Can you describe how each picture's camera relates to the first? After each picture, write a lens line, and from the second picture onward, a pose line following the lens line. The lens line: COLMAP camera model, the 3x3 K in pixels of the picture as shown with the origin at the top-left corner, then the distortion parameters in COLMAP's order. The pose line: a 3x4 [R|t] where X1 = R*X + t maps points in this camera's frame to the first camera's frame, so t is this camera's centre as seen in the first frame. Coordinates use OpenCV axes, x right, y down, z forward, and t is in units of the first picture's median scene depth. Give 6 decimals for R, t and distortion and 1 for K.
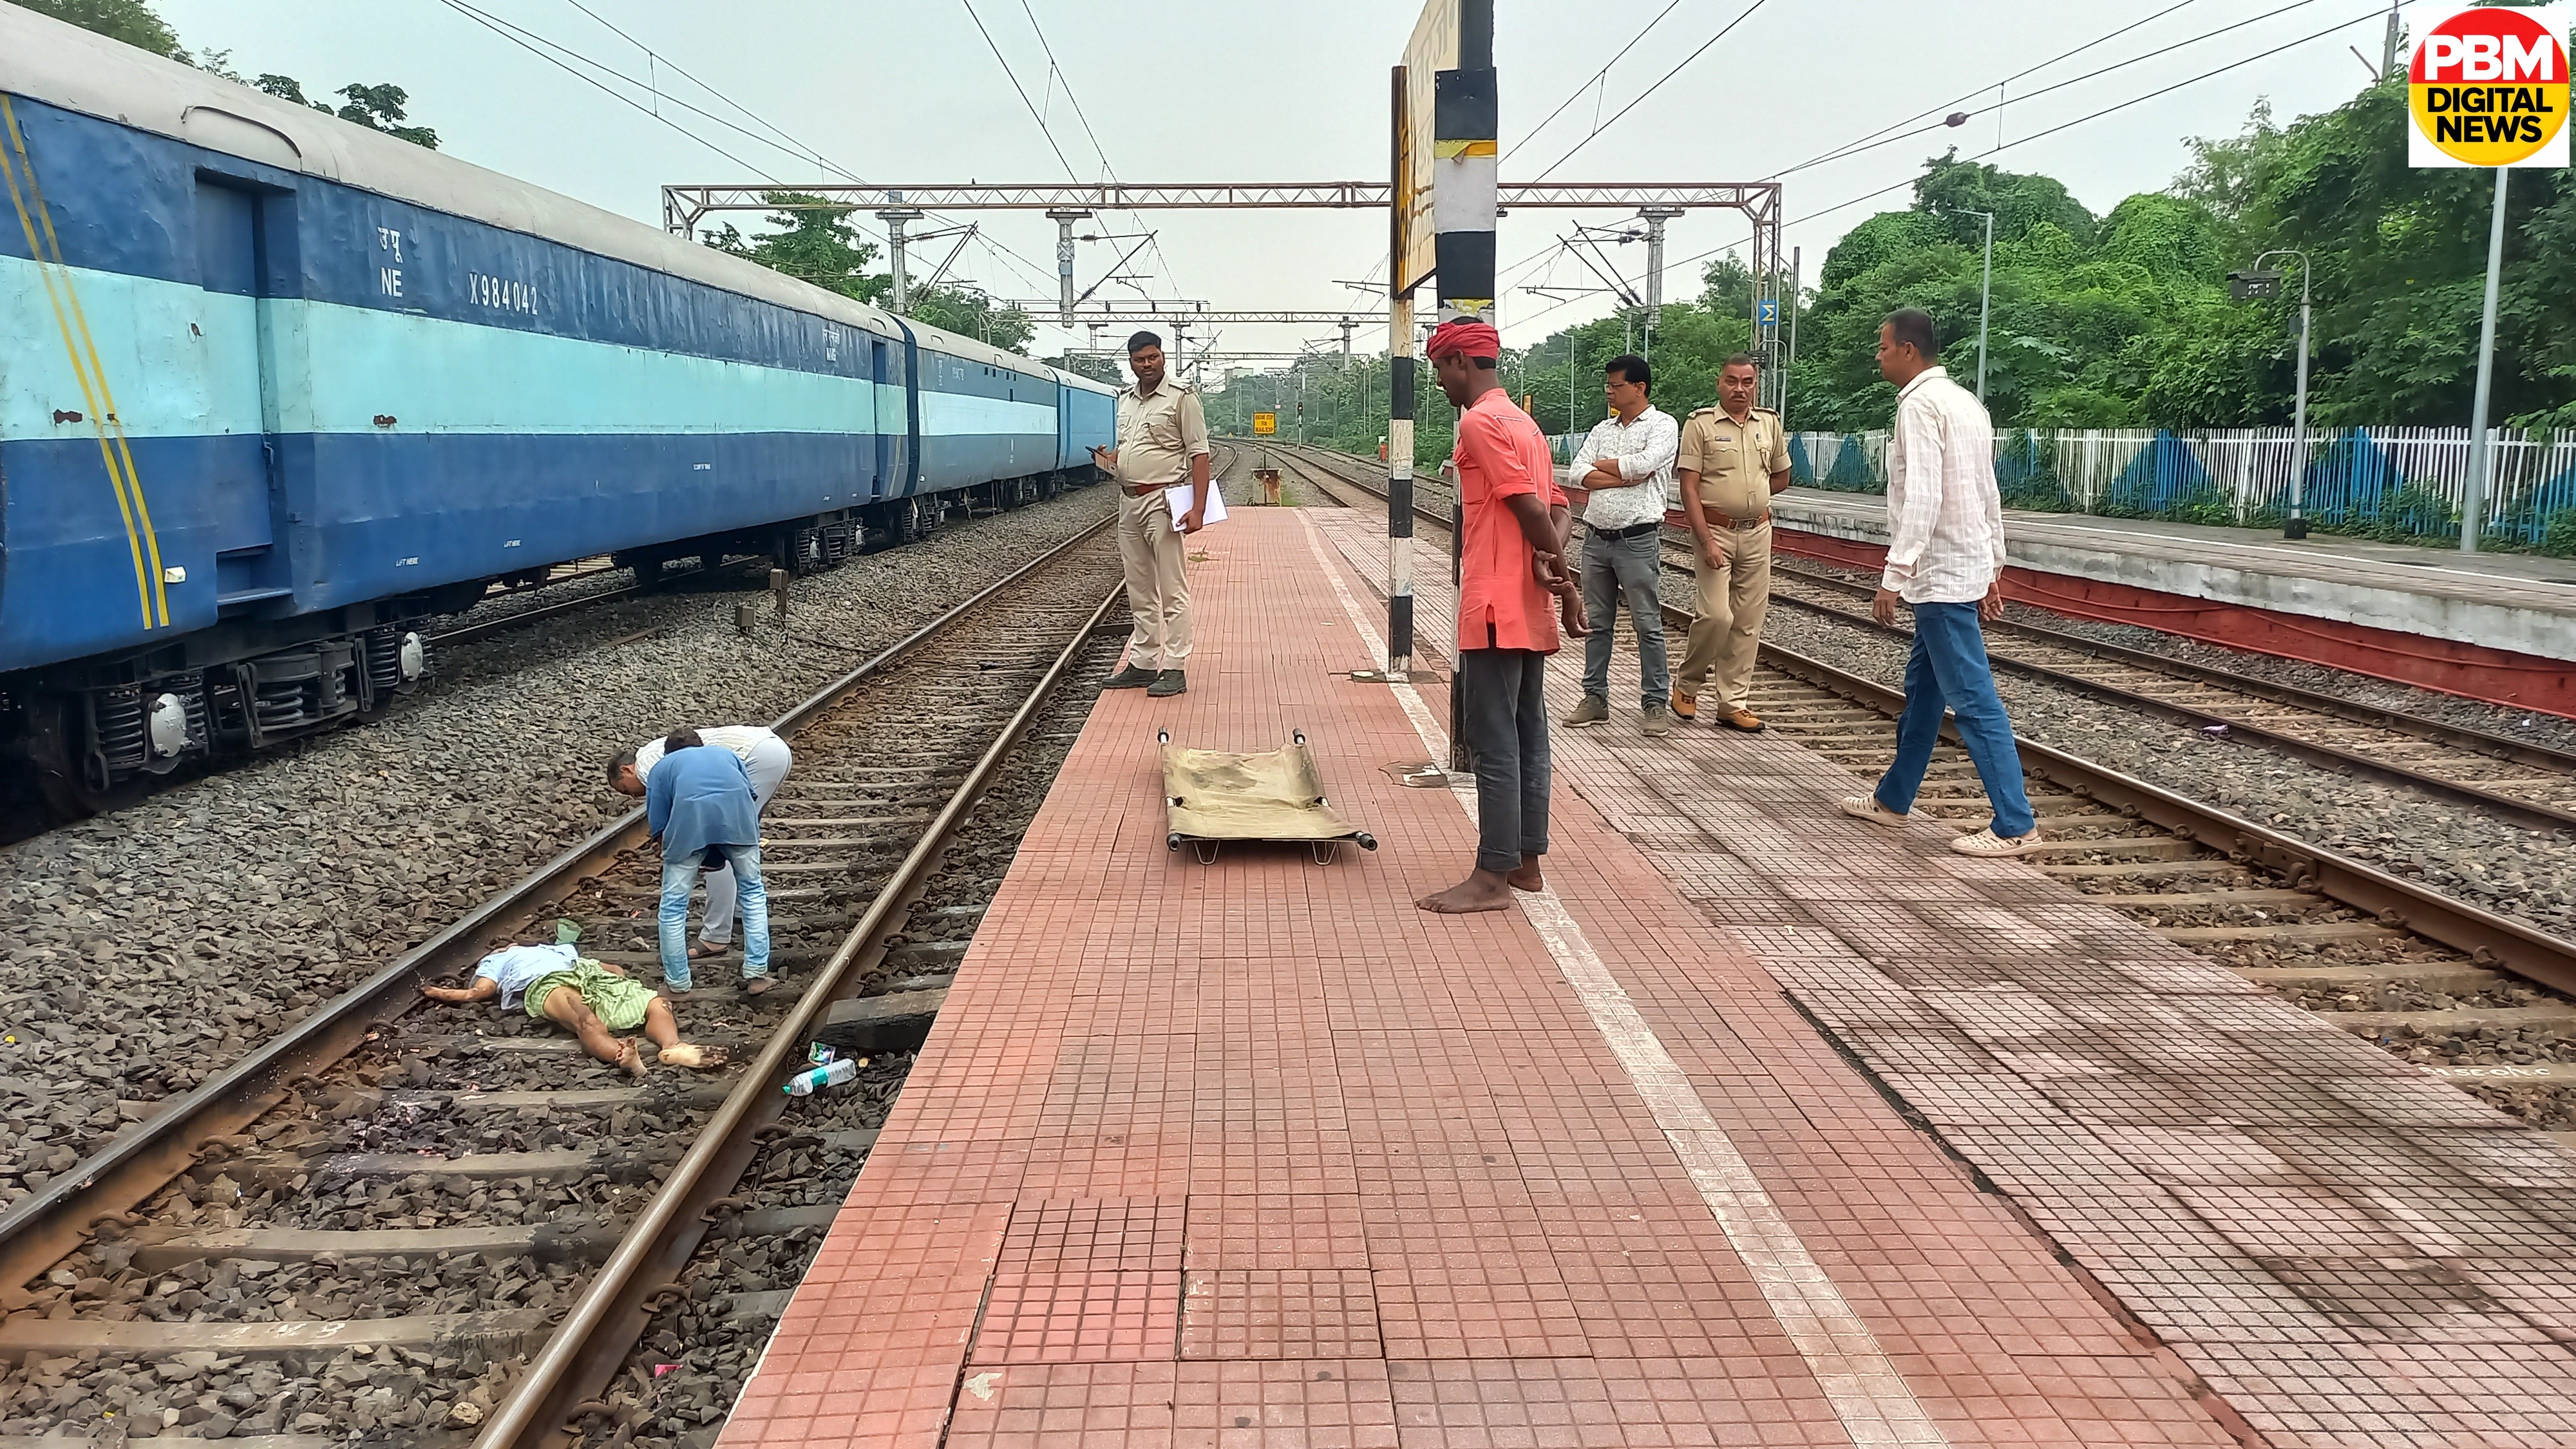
lens RADIAL K [[2002.1, 0, 1334.5], [0, 2002.1, 669.2], [0, 0, 1]] dist [0.110619, -0.159532]
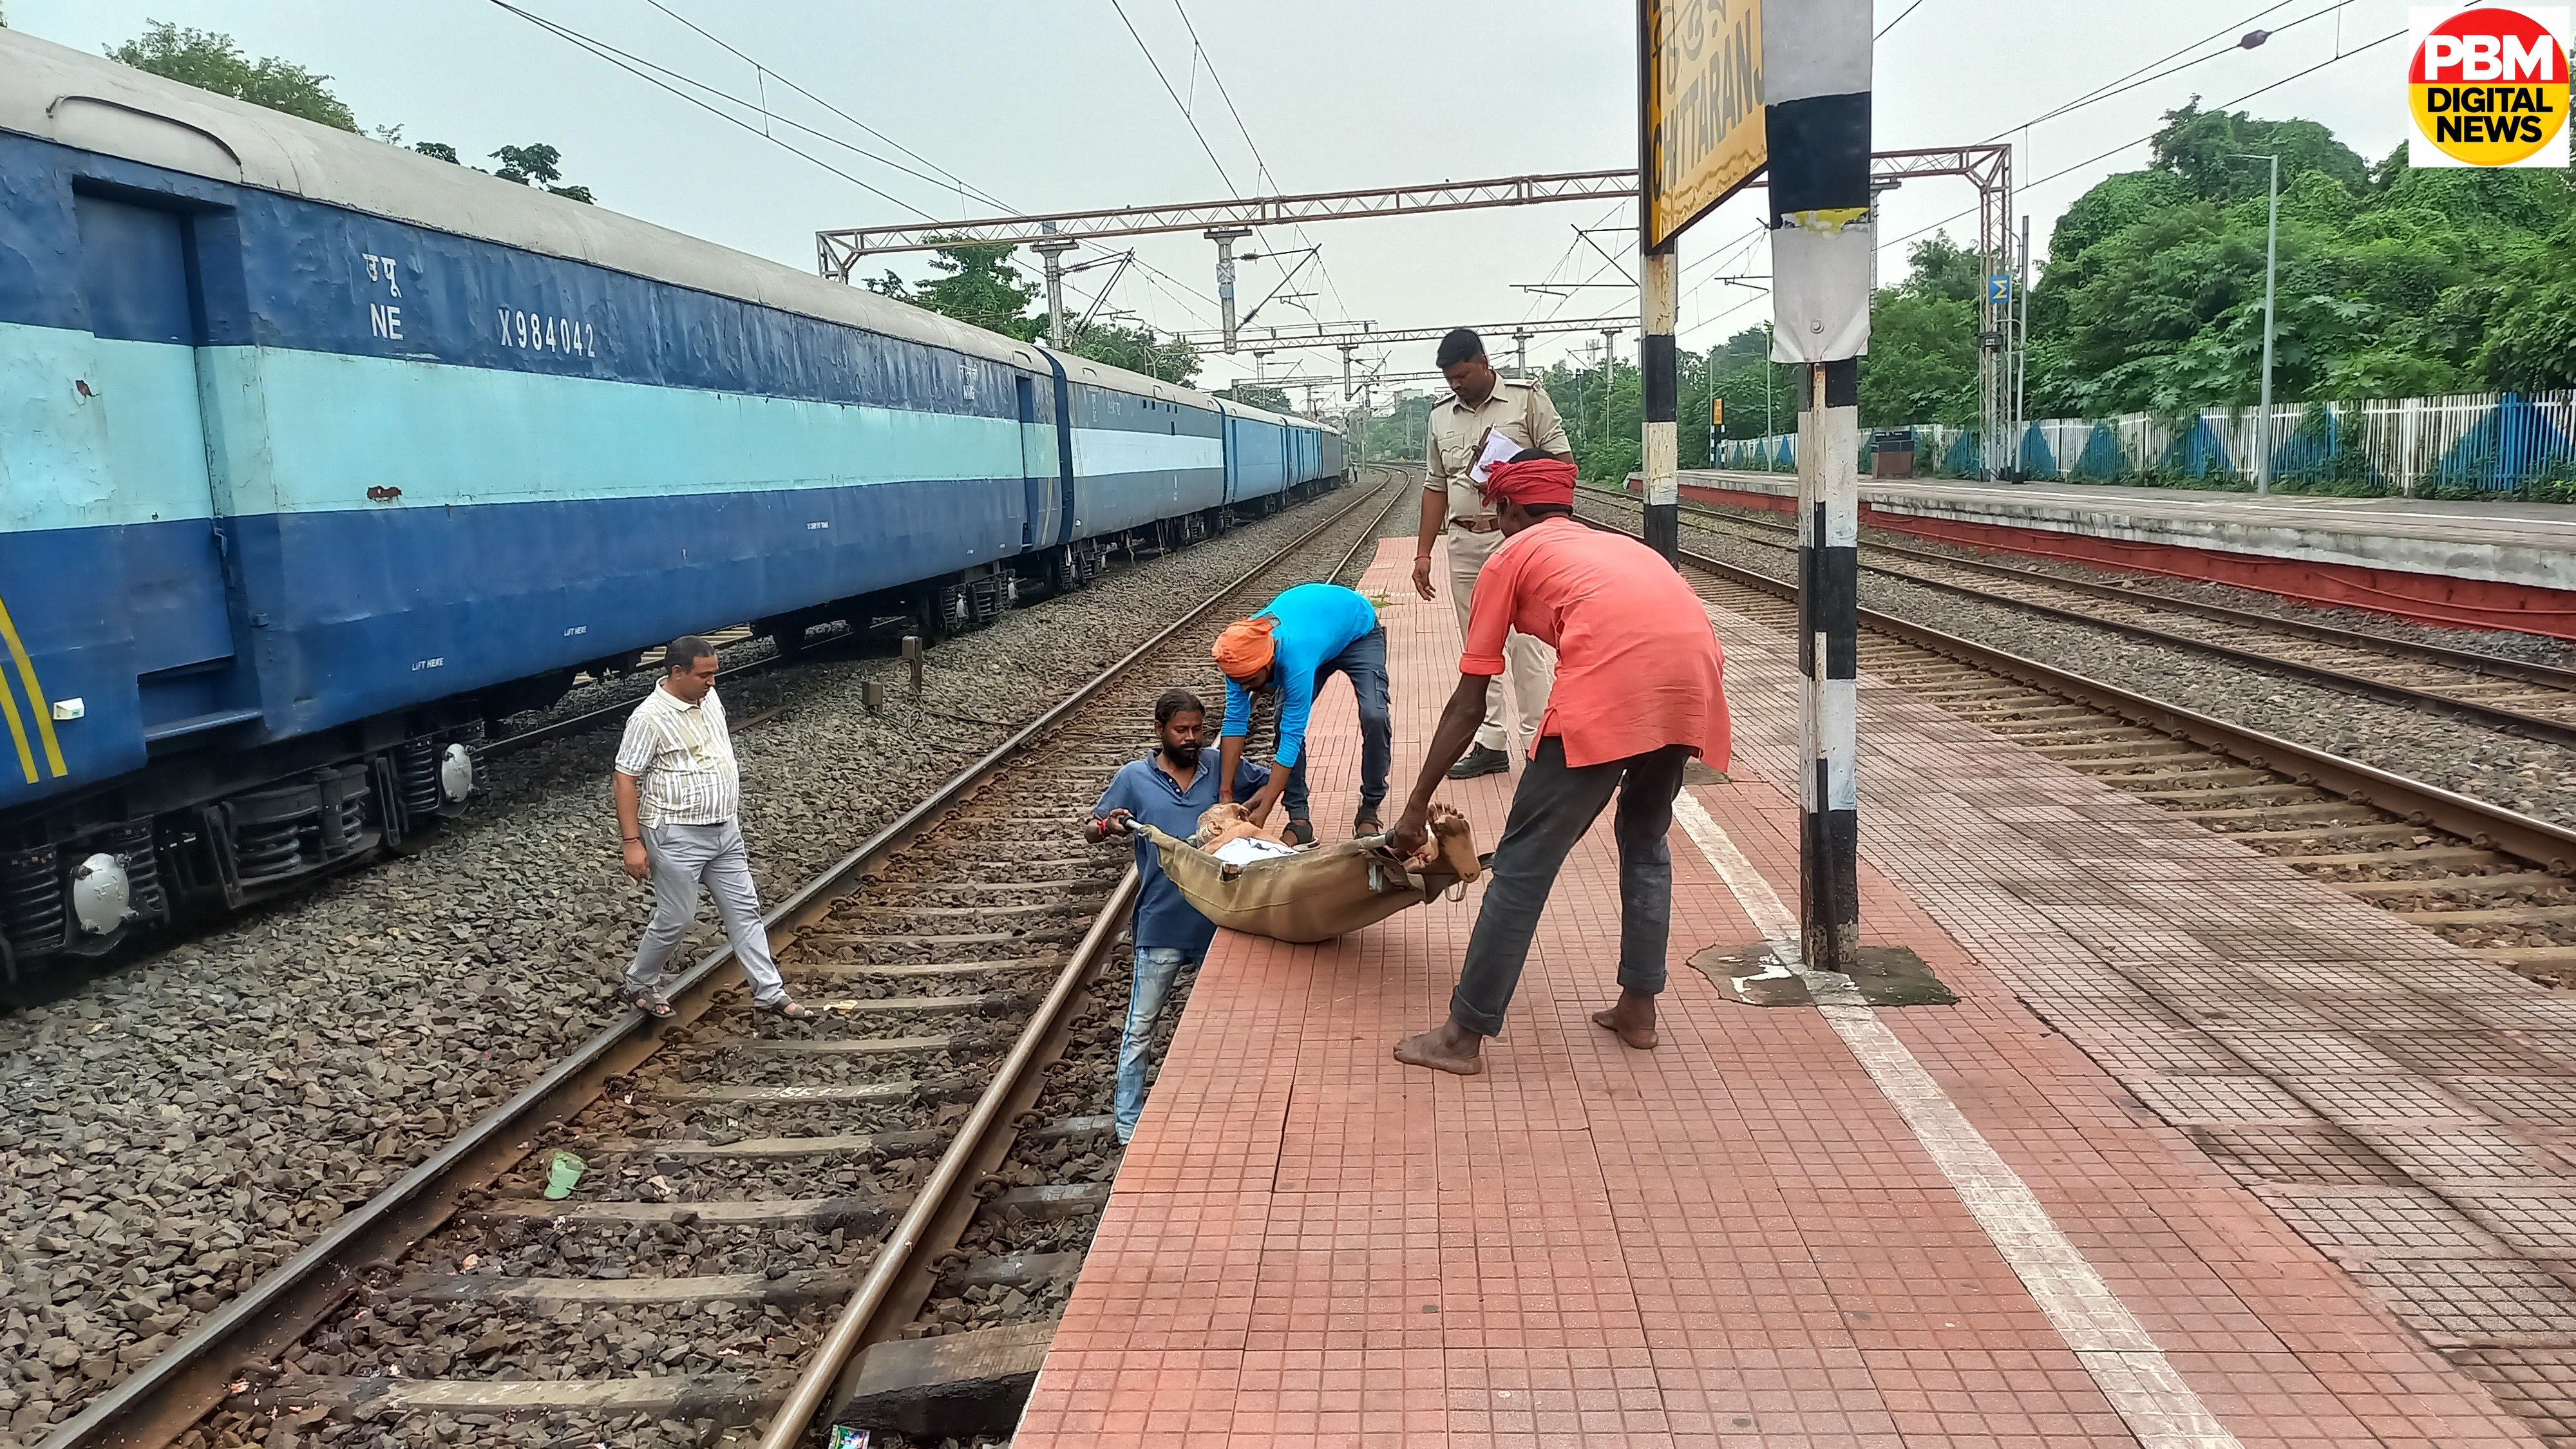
lens RADIAL K [[1851.1, 0, 1274.9], [0, 1851.1, 740.5], [0, 0, 1]] dist [0.089005, -0.100462]
pose [[0.991999, -0.032670, -0.121948, -0.017975], [0.036825, 0.998810, 0.031968, -0.024373], [0.120759, -0.036203, 0.992022, 0.208948]]
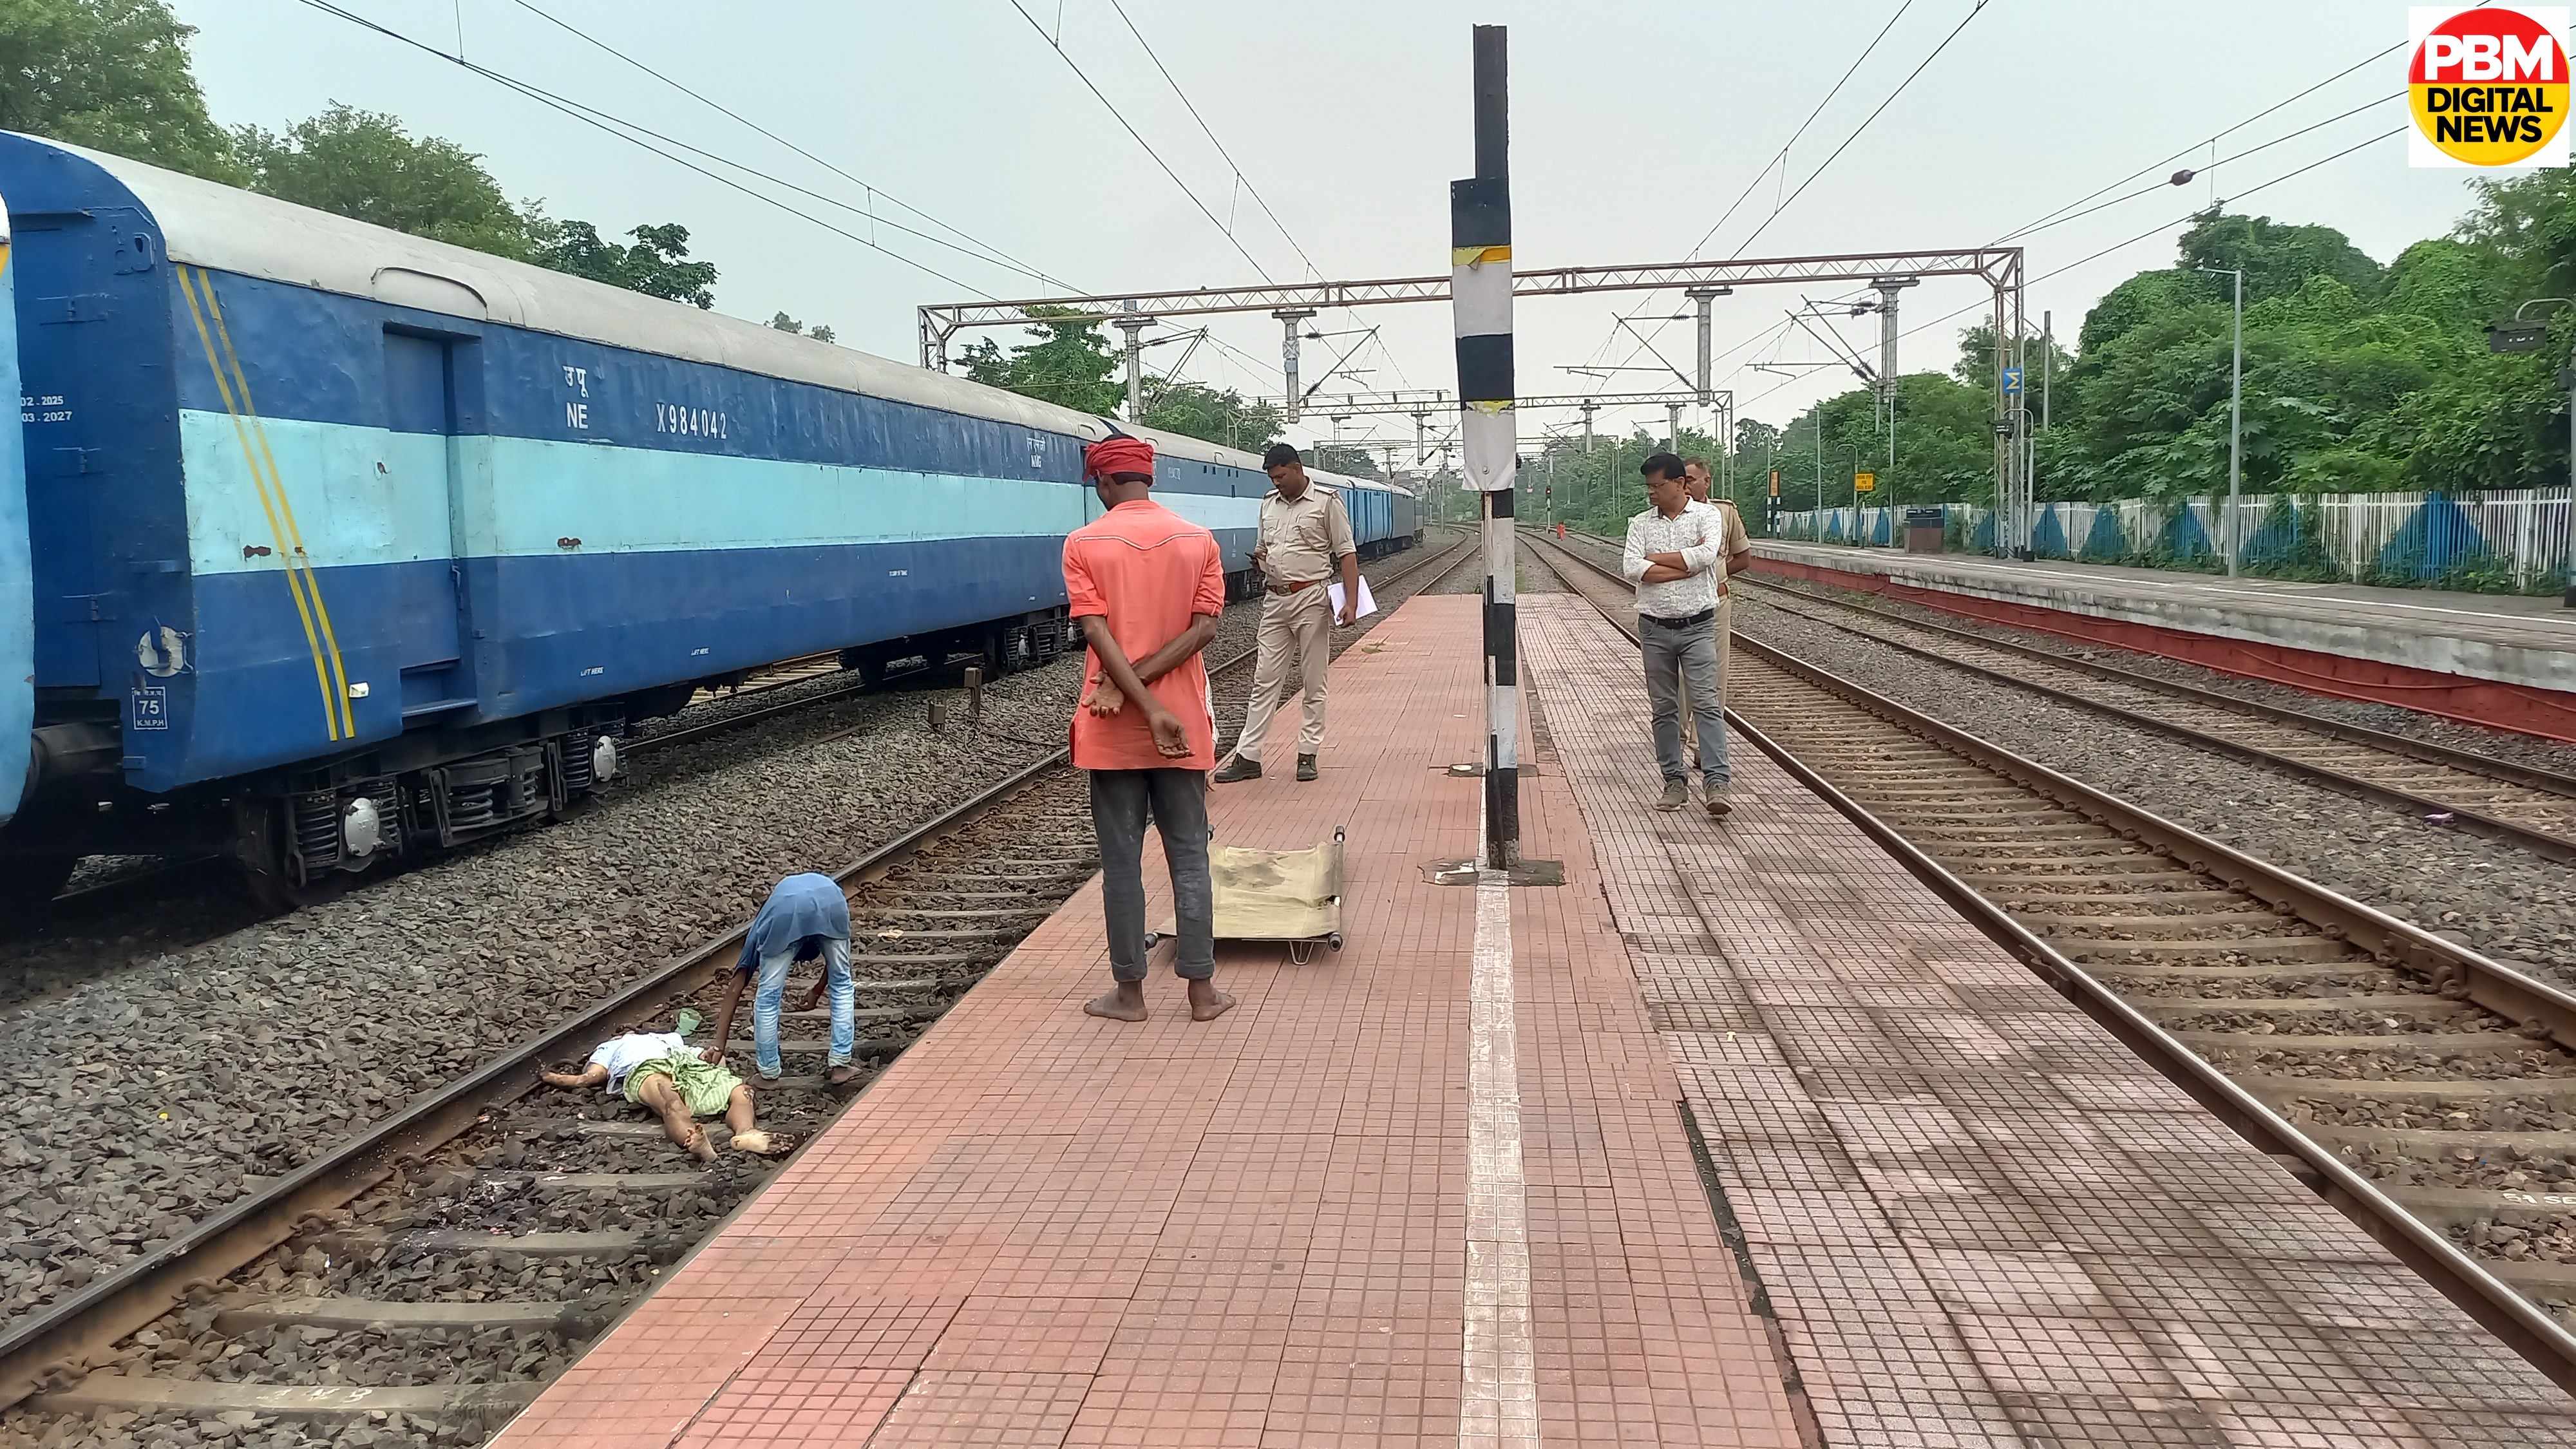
lens RADIAL K [[2002.1, 0, 1334.5], [0, 2002.1, 669.2], [0, 0, 1]] dist [0.110619, -0.159532]
pose [[0.987951, -0.016031, -0.153933, 0.072697], [0.009864, 0.999121, -0.040739, -0.004677], [0.154451, 0.038730, 0.987241, -0.002071]]
